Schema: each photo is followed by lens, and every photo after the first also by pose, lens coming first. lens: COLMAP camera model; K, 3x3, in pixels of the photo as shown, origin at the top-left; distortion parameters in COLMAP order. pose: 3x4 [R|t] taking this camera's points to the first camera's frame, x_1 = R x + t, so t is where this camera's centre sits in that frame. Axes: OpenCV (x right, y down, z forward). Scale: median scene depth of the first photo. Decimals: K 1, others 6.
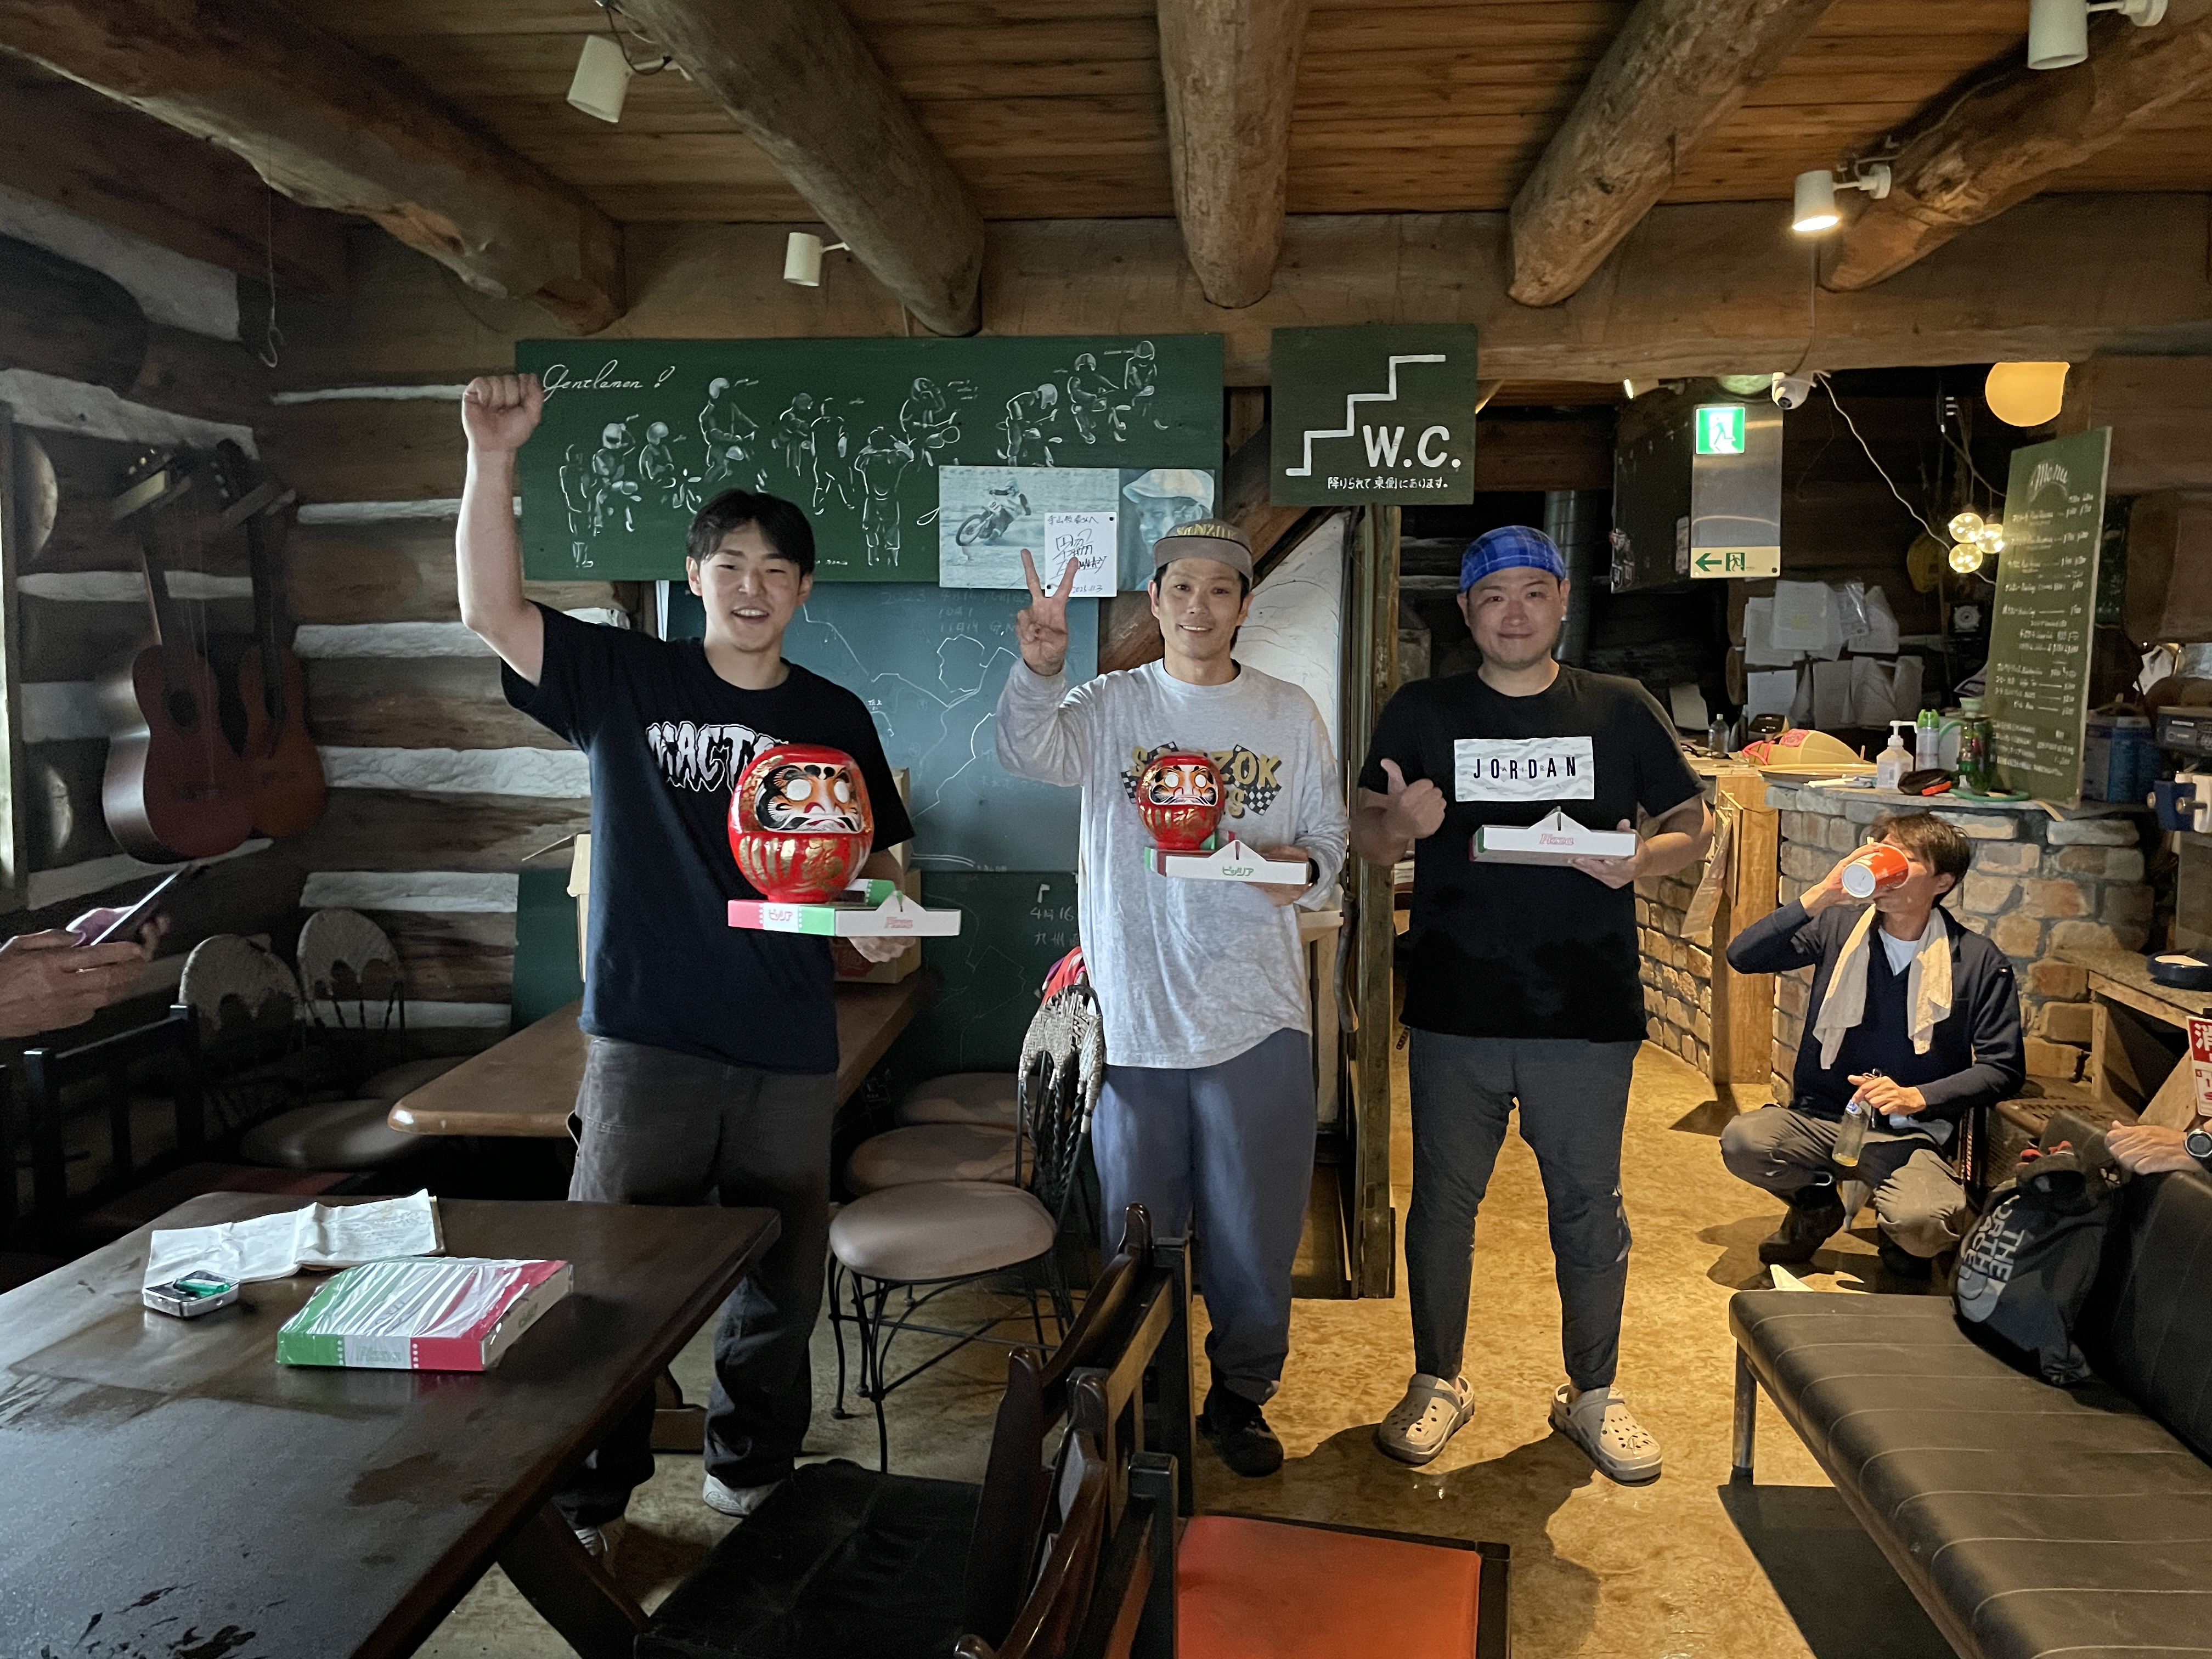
lens RADIAL K [[1676.7, 0, 1125.7], [0, 1676.7, 809.5], [0, 0, 1]] dist [0.101868, -0.131854]
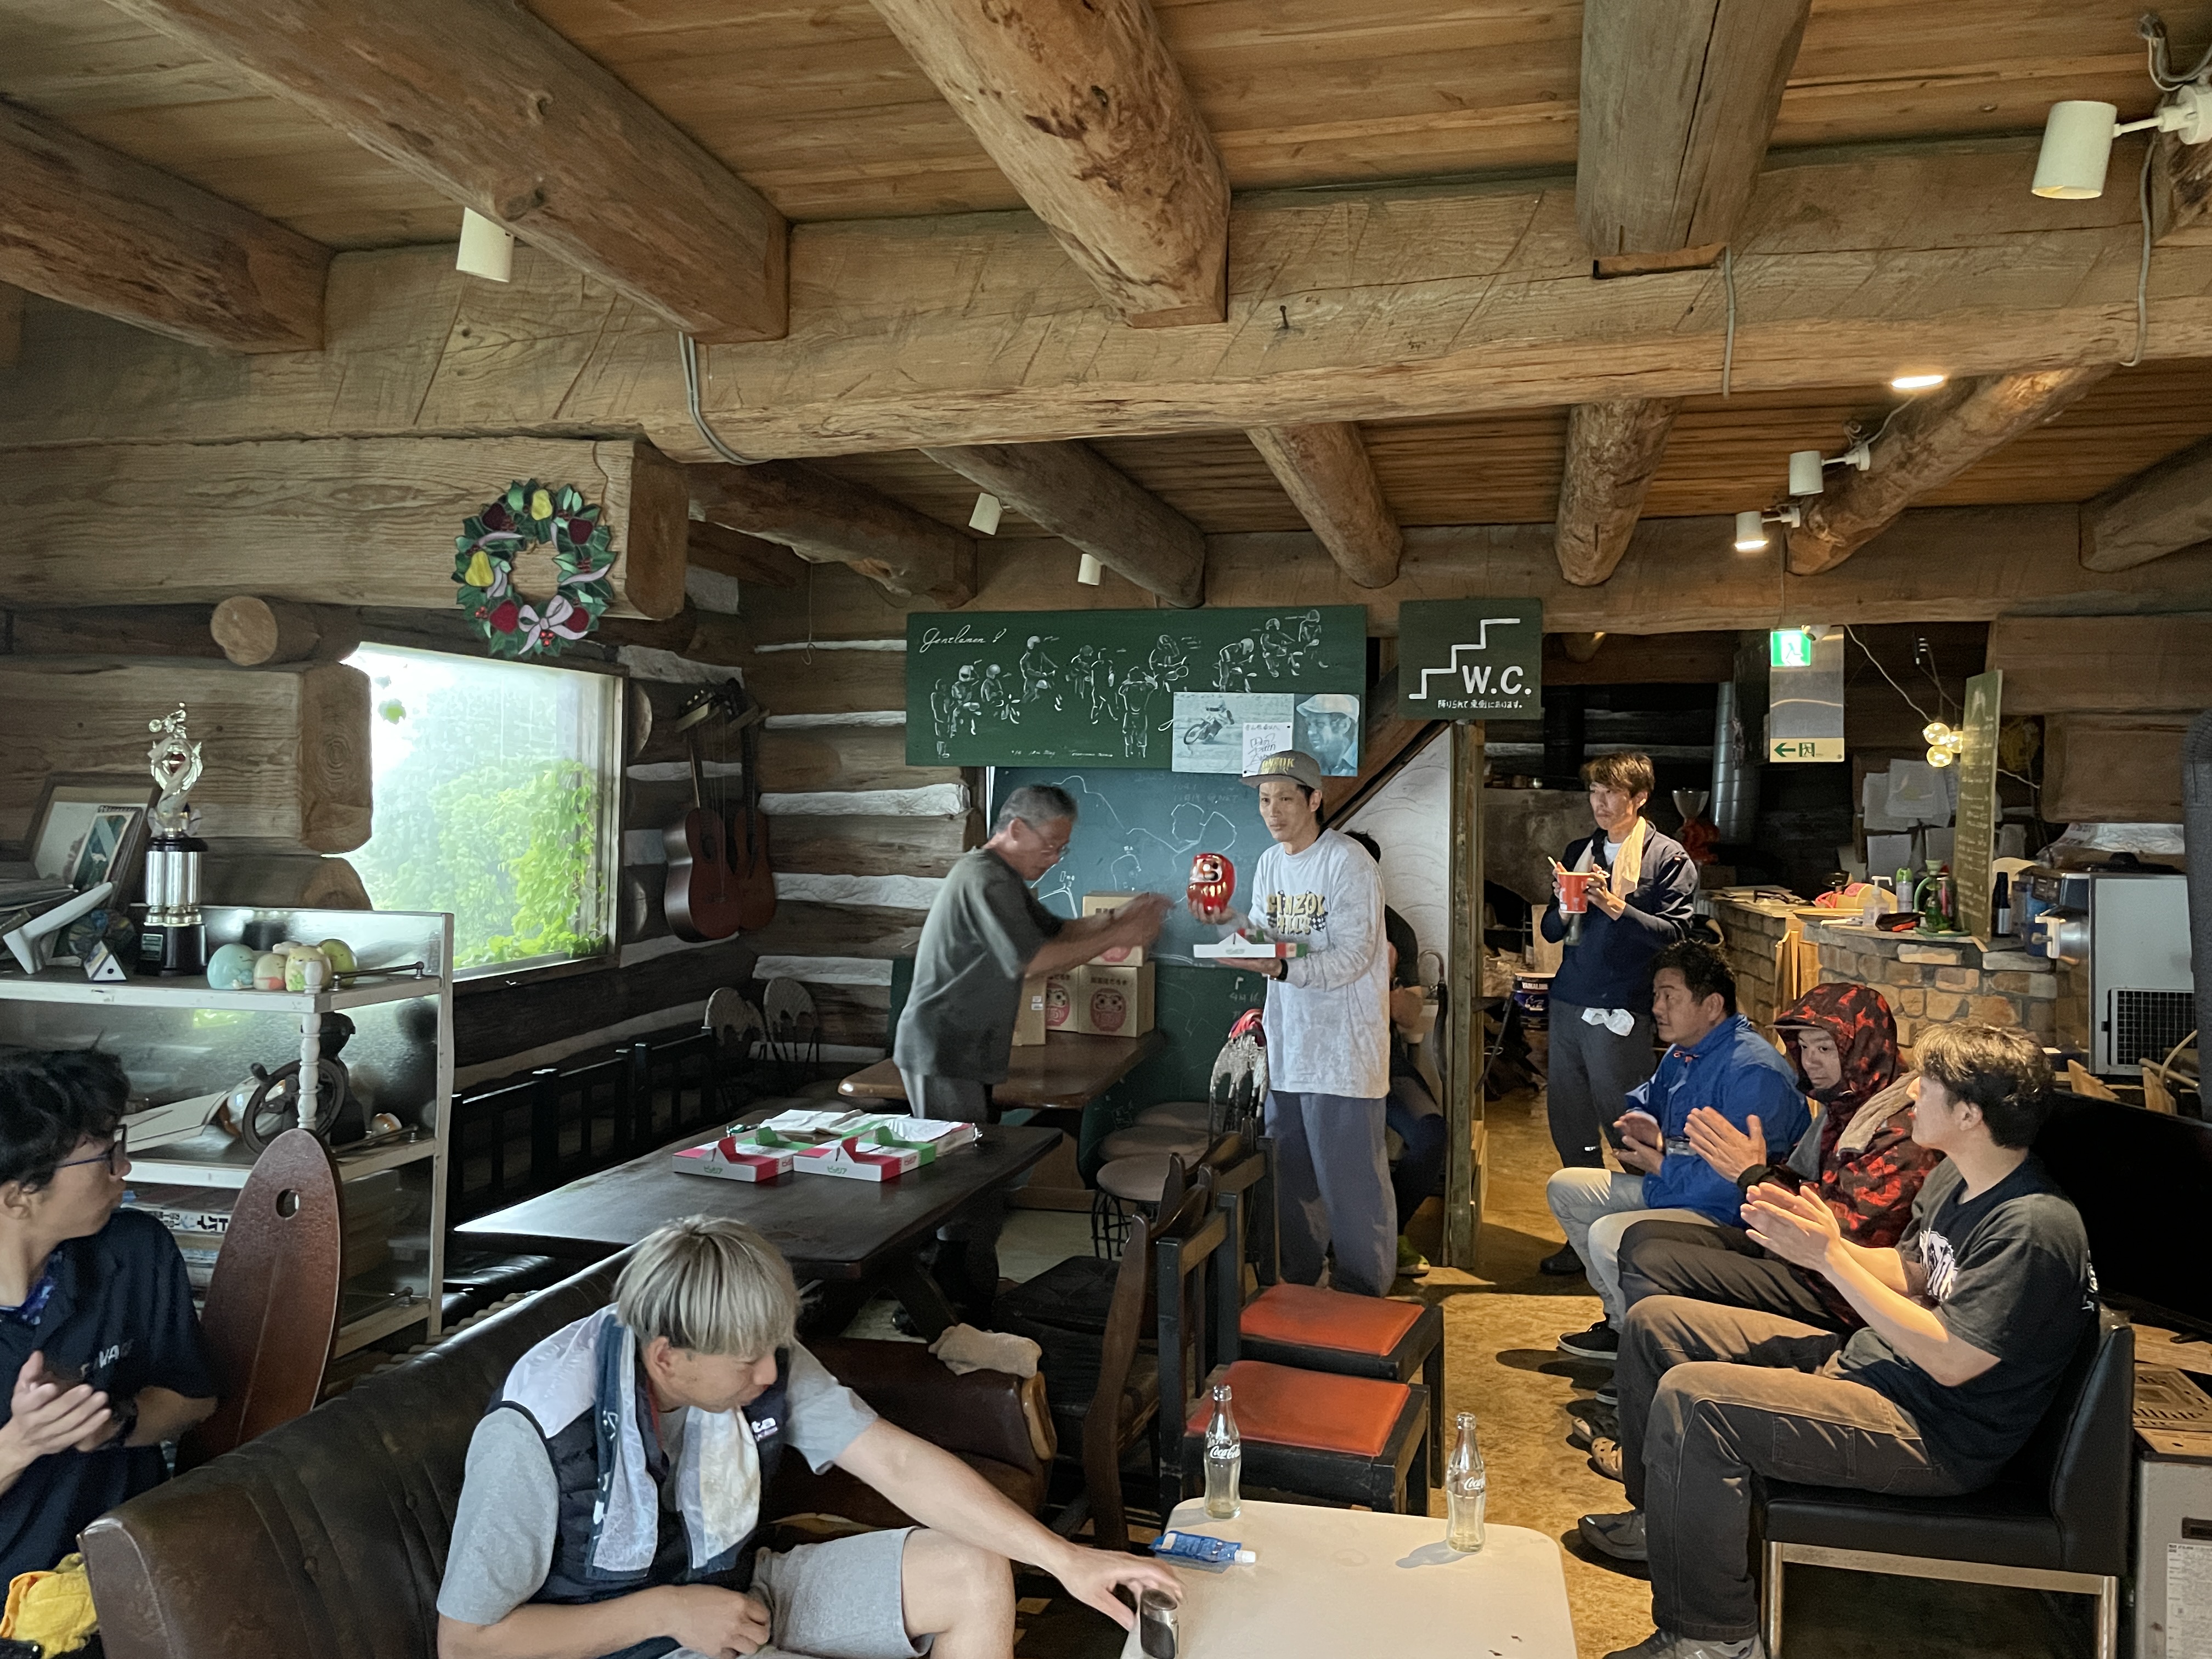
lens RADIAL K [[1685.9, 0, 1099.3], [0, 1685.9, 796.4], [0, 0, 1]] dist [0.099127, -0.131338]
pose [[0.984345, 0.010979, -0.175912, 0.089273], [-0.027369, 0.995473, -0.091015, 0.027178], [0.174117, 0.094405, 0.980189, -0.476515]]
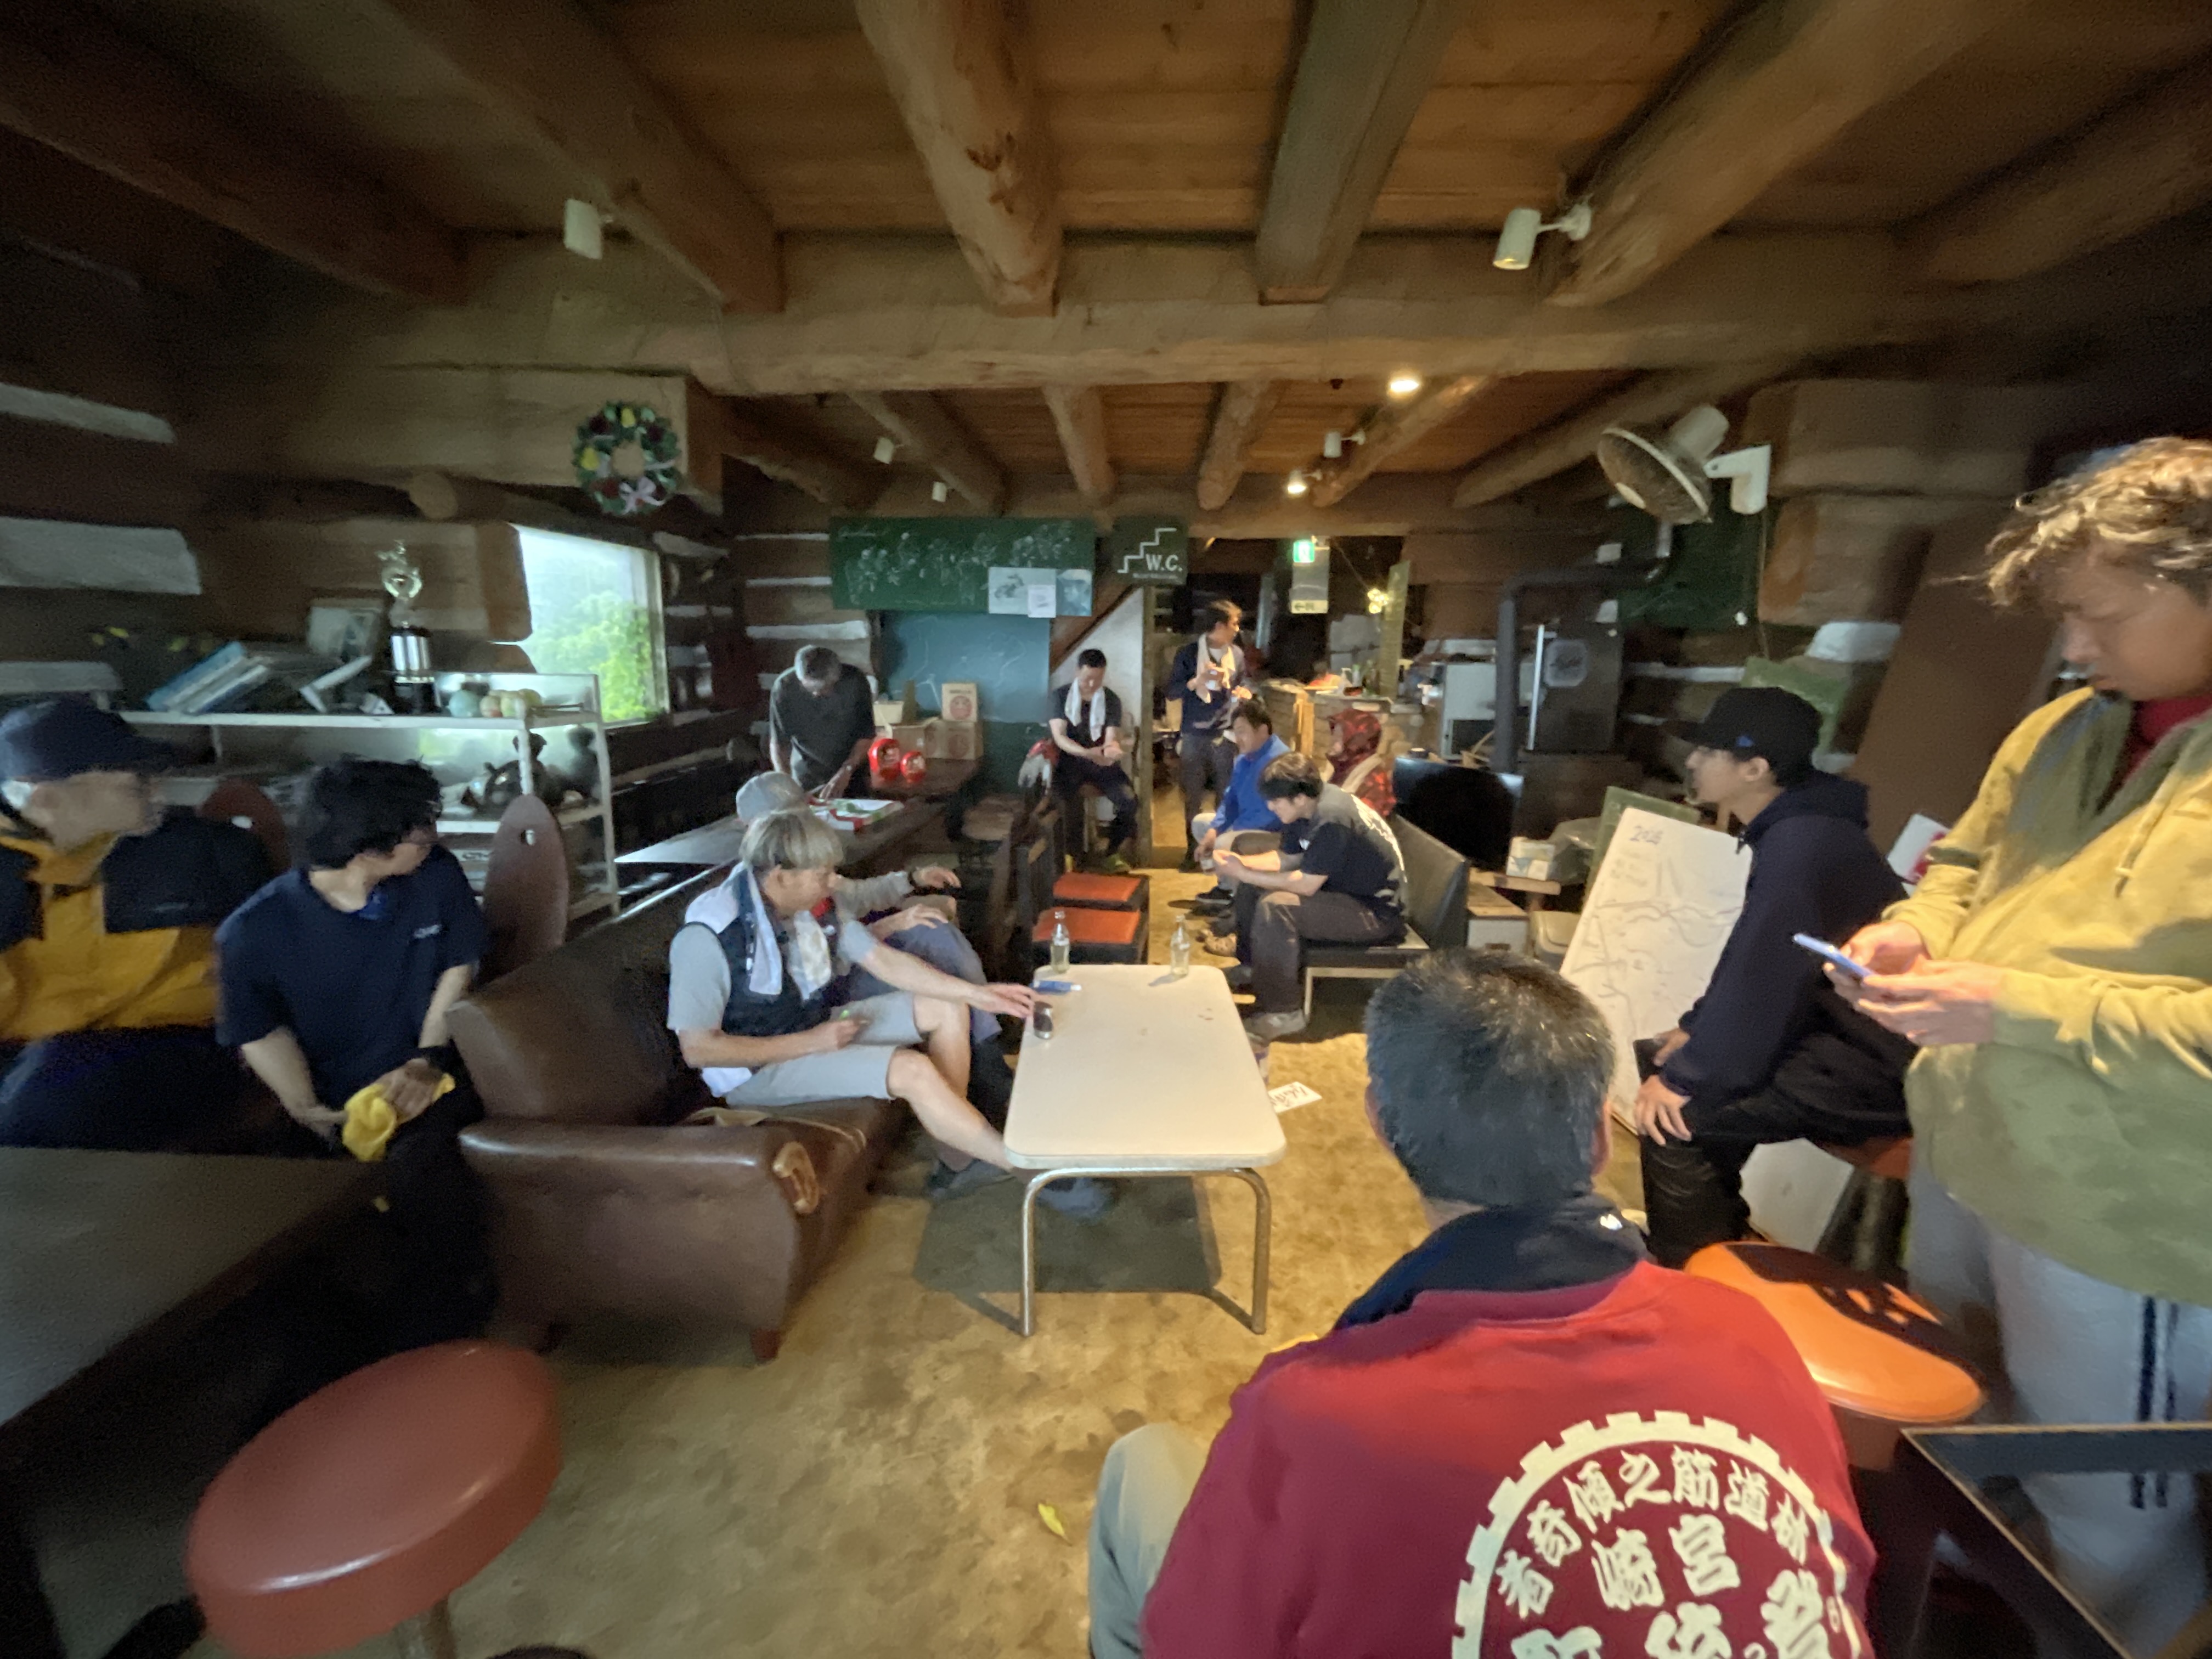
lens RADIAL K [[903.5, 0, 1108.7], [0, 903.5, 833.8], [0, 0, 1]] dist [-0.001016, -0.000179]
pose [[0.999550, 0.002593, 0.029884, 0.038126], [-0.005808, 0.994133, 0.108008, 0.061001], [-0.029429, -0.108133, 0.993701, -0.477575]]
